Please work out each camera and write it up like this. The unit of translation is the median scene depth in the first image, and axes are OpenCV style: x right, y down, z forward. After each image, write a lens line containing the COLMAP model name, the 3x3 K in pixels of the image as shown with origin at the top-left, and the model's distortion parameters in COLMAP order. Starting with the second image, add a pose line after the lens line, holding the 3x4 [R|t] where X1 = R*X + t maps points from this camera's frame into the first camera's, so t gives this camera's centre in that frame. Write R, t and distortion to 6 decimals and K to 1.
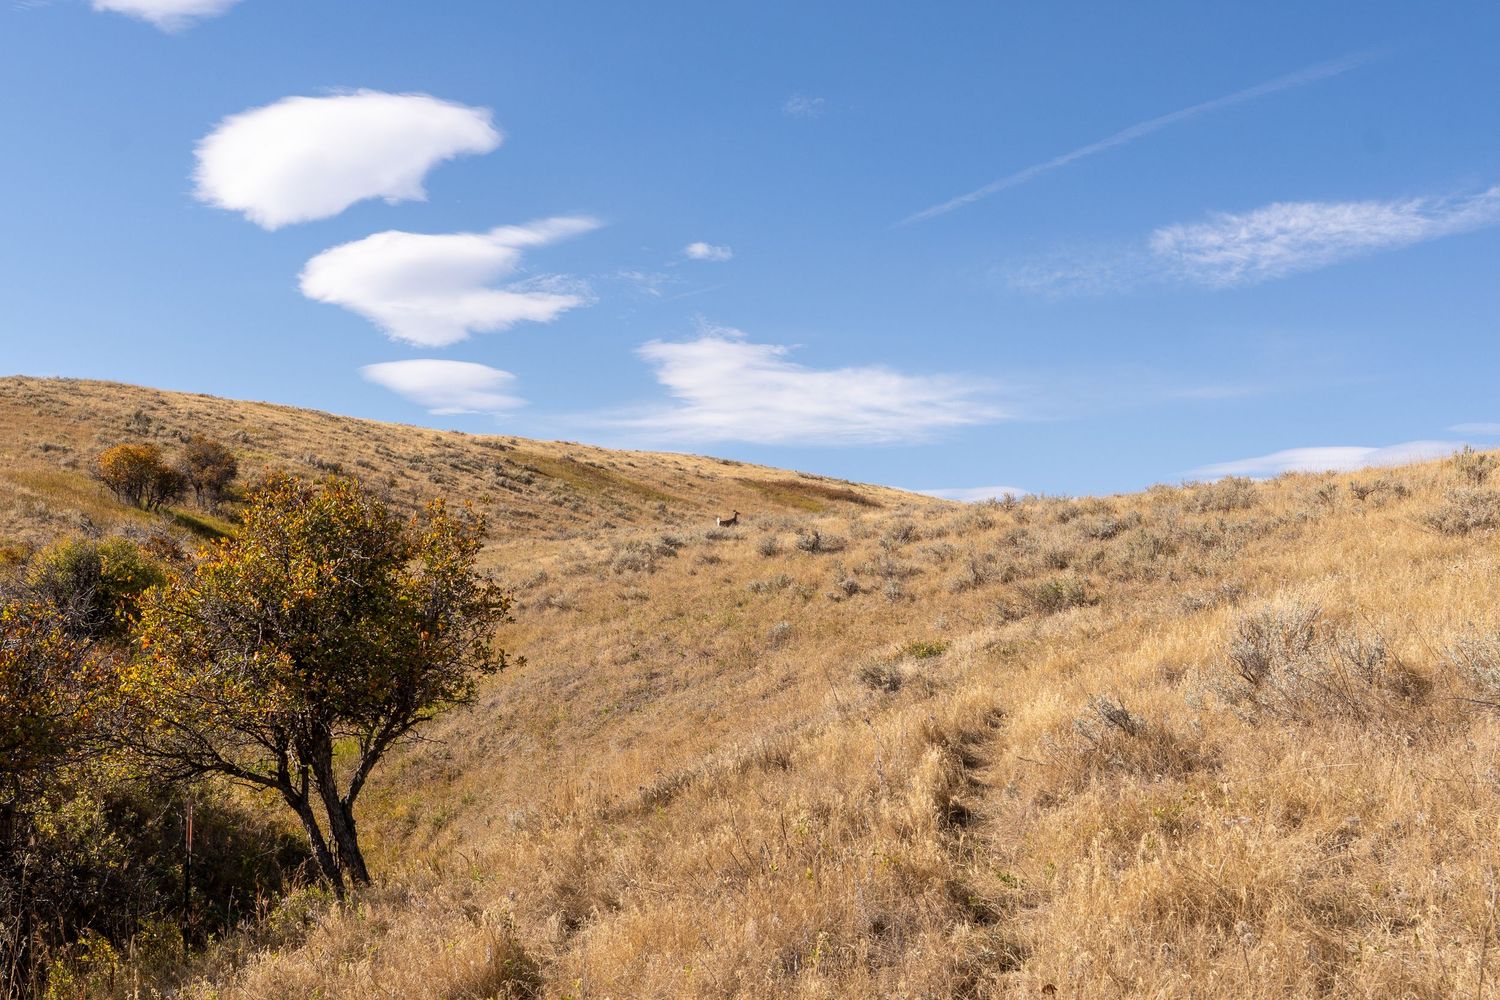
lens RADIAL K [[1599.9, 0, 749.6], [0, 1599.9, 500.5], [0, 0, 1]] dist [0.004128, 0.000000]
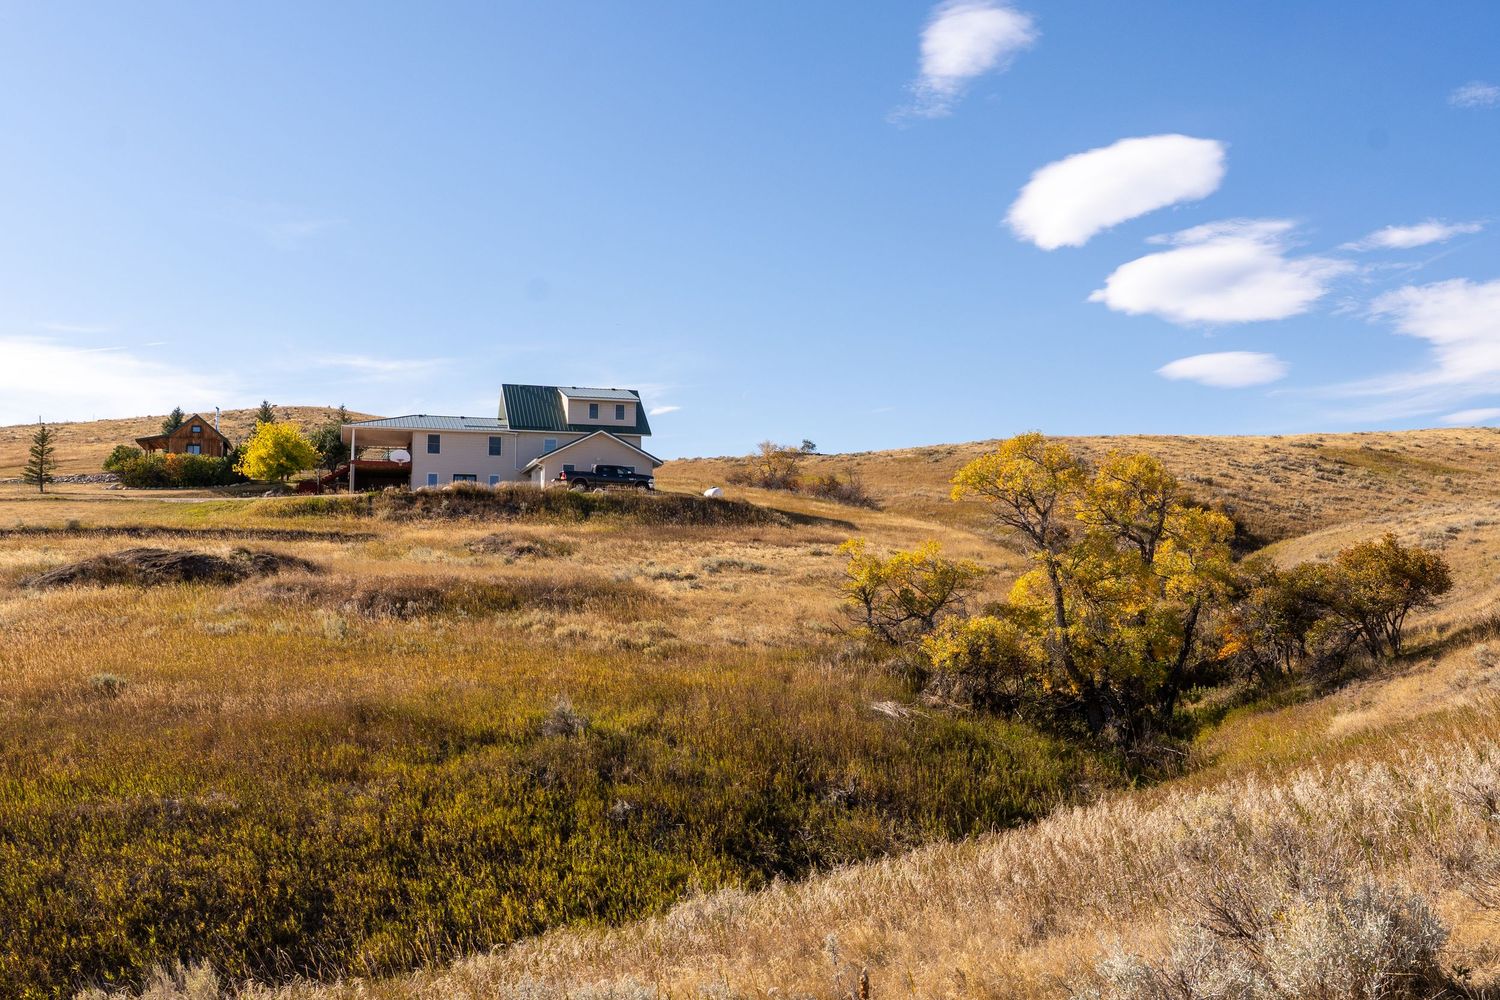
lens RADIAL K [[1469.7, 0, 747.7], [0, 1469.7, 503.8], [0, 0, 1]] dist [0.002245, 0.000000]
pose [[0.873129, -0.086647, -0.479727, 0.021819], [0.098076, 0.995178, -0.001243, -0.032472], [0.477522, -0.045964, 0.877417, -0.353281]]
